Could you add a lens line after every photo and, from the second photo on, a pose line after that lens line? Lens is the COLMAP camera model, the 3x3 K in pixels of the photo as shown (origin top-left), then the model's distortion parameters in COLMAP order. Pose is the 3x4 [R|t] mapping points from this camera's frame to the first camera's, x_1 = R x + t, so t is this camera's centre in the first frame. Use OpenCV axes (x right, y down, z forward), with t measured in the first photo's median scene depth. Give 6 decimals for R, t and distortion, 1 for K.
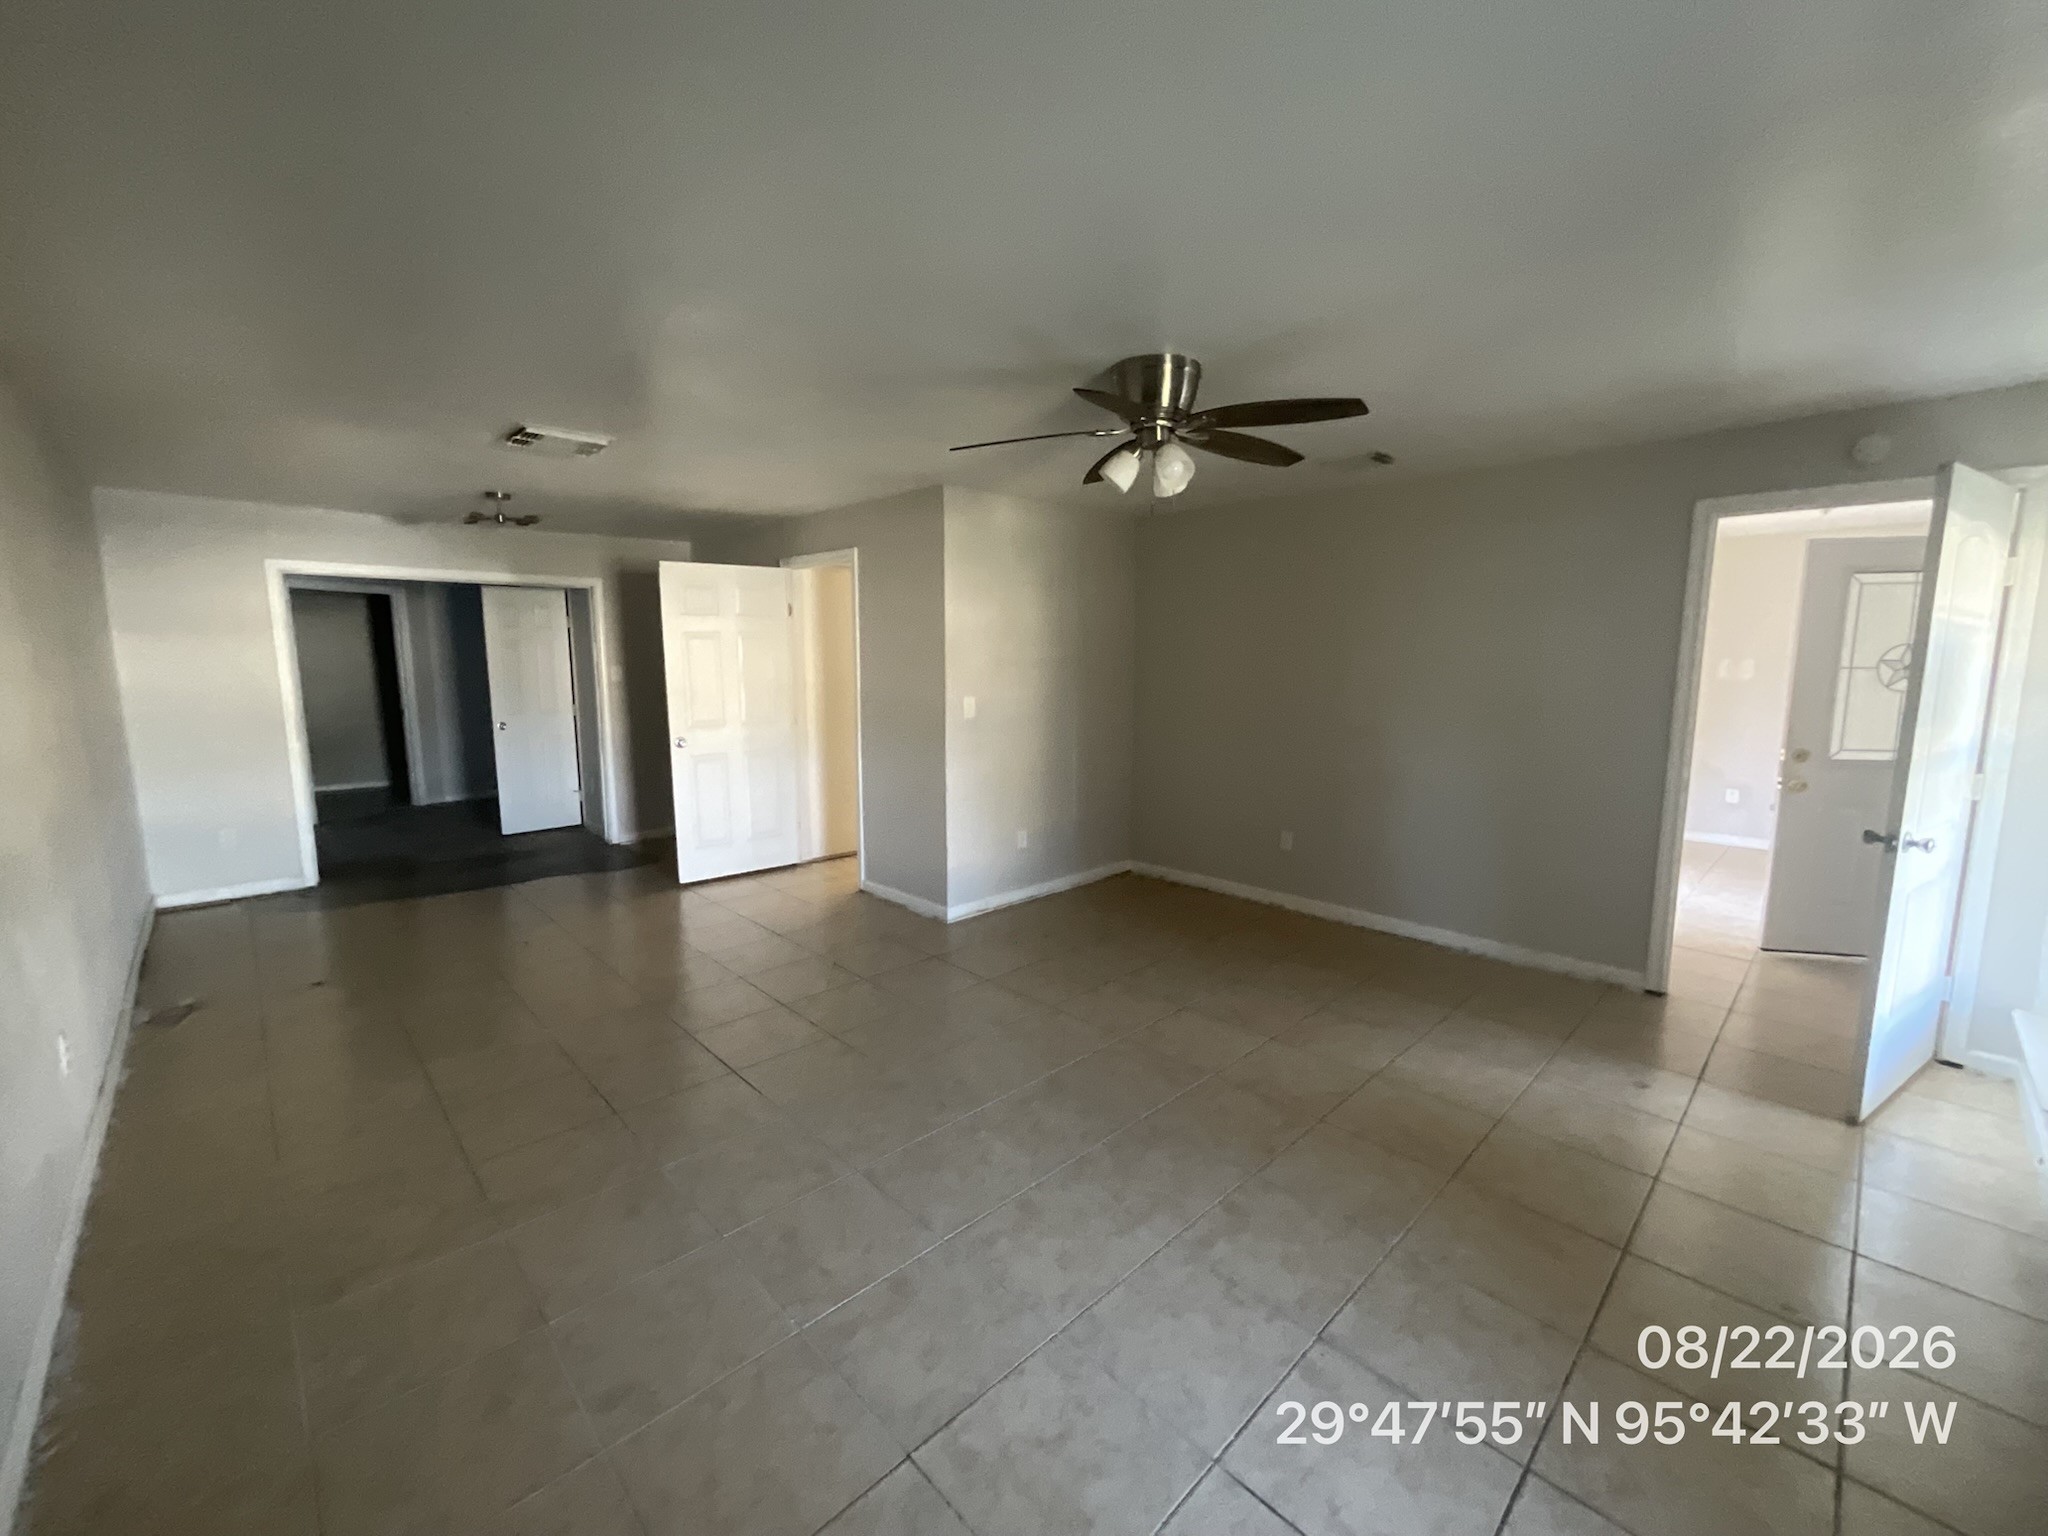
lens RADIAL K [[835.4, 0, 1027.8], [0, 835.4, 768.1], [0, 0, 1]] dist [-0.001432, 0.000532]
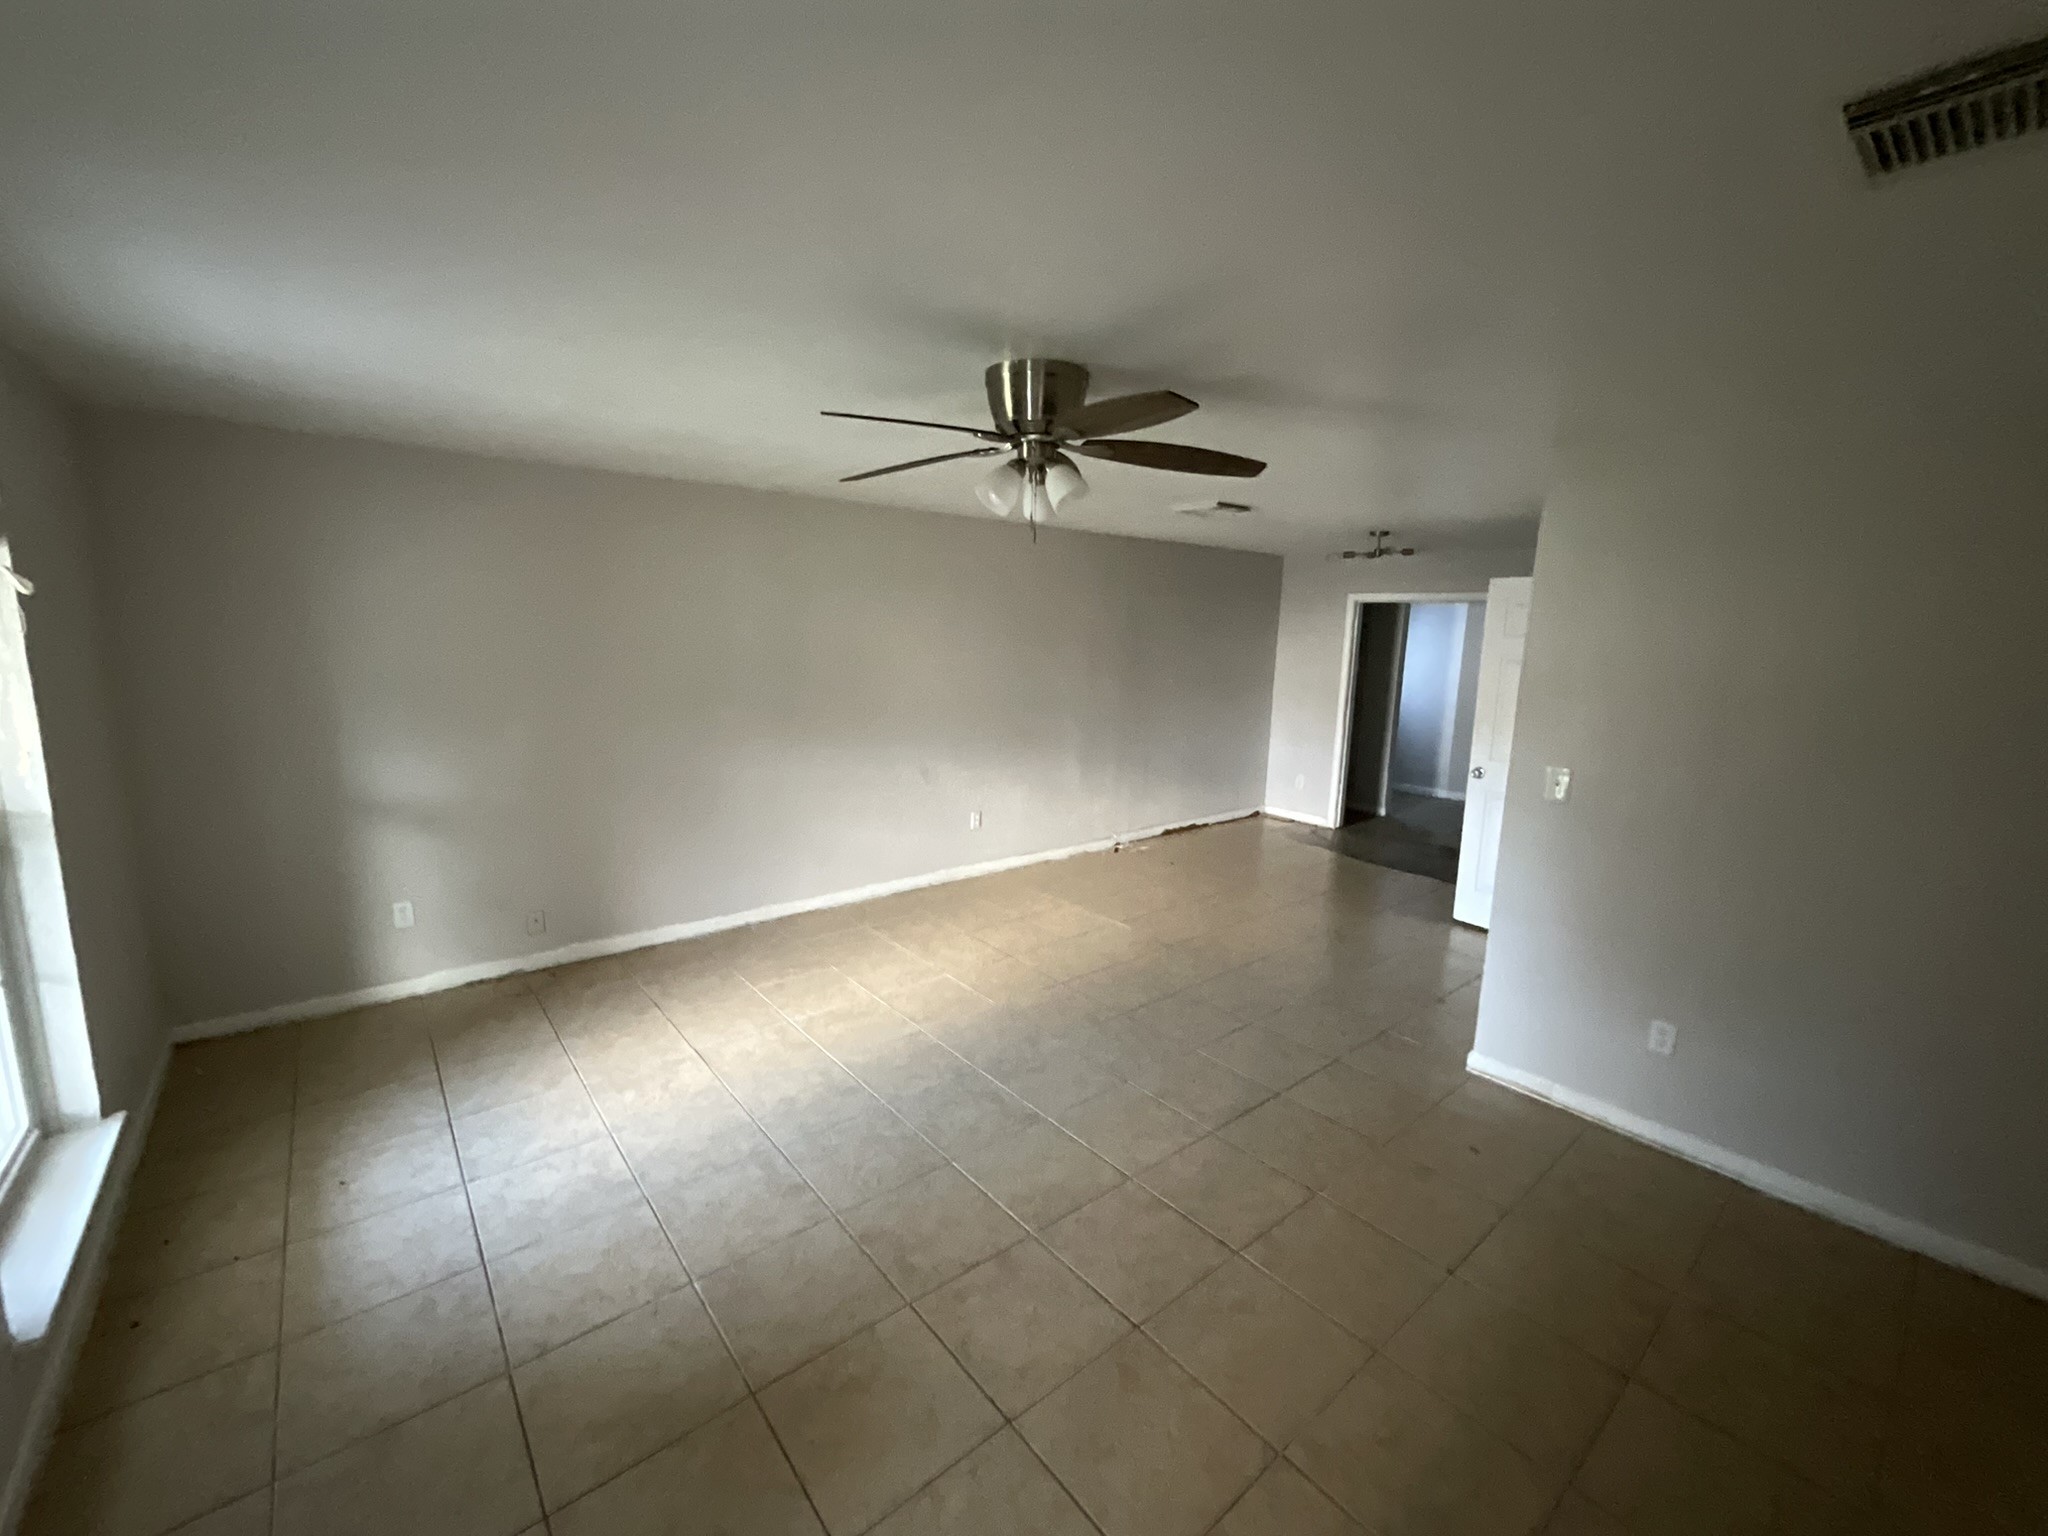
lens RADIAL K [[835.4, 0, 1027.8], [0, 835.4, 768.1], [0, 0, 1]] dist [-0.001432, 0.000532]
pose [[-0.080509, 0.164434, -0.983097, 1.217694], [-0.158962, 0.971557, 0.175522, -0.267245], [0.983997, 0.170407, -0.052080, 1.254633]]
